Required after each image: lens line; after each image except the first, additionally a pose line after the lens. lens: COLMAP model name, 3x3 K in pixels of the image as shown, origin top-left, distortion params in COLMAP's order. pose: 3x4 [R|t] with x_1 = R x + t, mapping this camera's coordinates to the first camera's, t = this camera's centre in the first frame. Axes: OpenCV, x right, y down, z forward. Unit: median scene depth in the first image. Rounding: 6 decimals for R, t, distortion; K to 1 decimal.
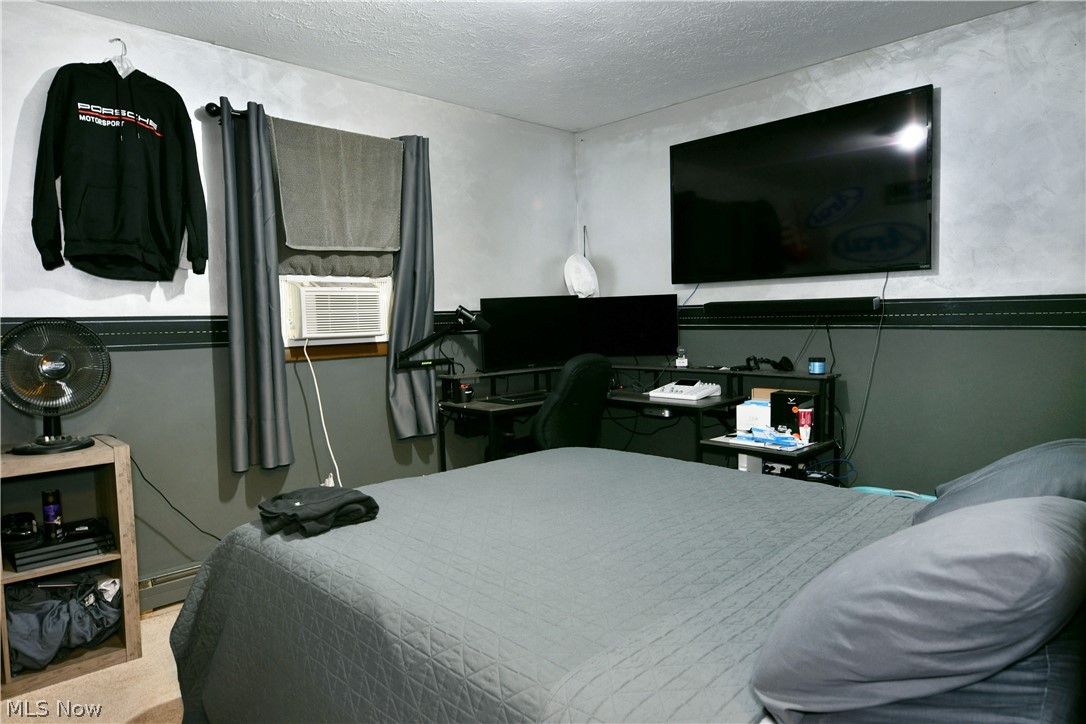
lens RADIAL K [[664.8, 0, 542.1], [0, 664.8, 359.5], [0, 0, 1]] dist [-0.006141, -0.006410]
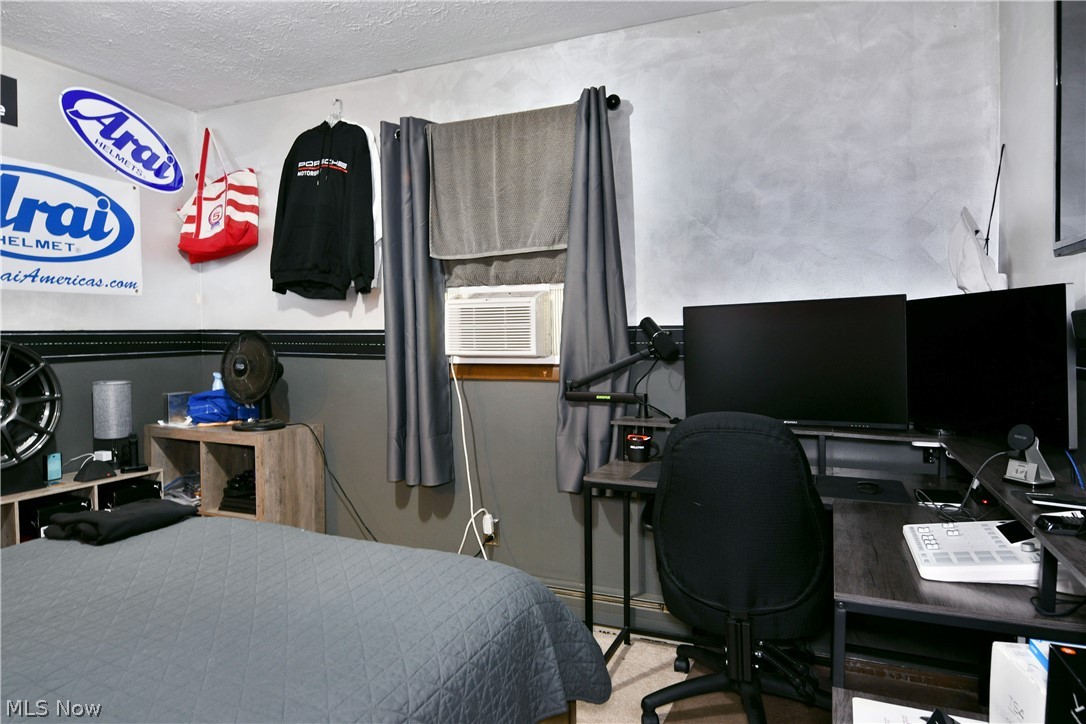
lens RADIAL K [[664.8, 0, 542.1], [0, 664.8, 359.5], [0, 0, 1]] dist [-0.006141, -0.006410]
pose [[0.387646, 0.049275, -0.920491, 0.576680], [-0.065486, 0.997519, 0.025820, -0.061616], [0.919479, 0.050270, 0.389911, 0.804443]]
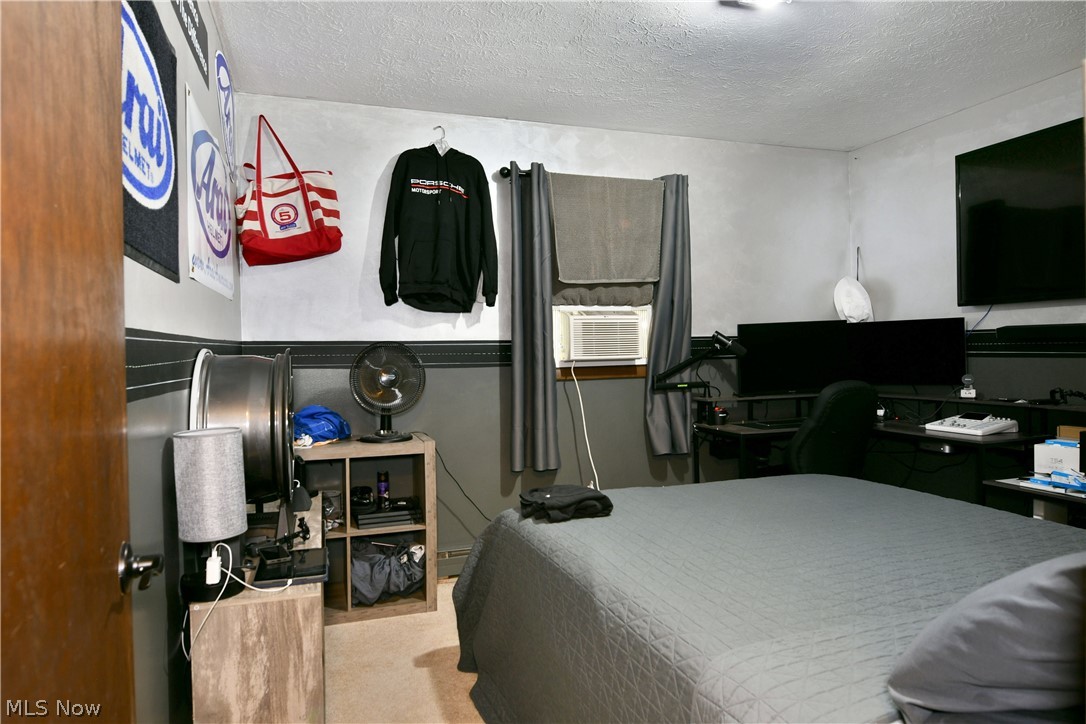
lens RADIAL K [[674.0, 0, 546.1], [0, 674.0, 358.0], [0, 0, 1]] dist [0.001834, -0.000985]
pose [[0.909767, 0.011639, -0.414956, 0.090579], [-0.029370, 0.998907, -0.036375, 0.008729], [0.414079, 0.045280, 0.909114, -0.083469]]
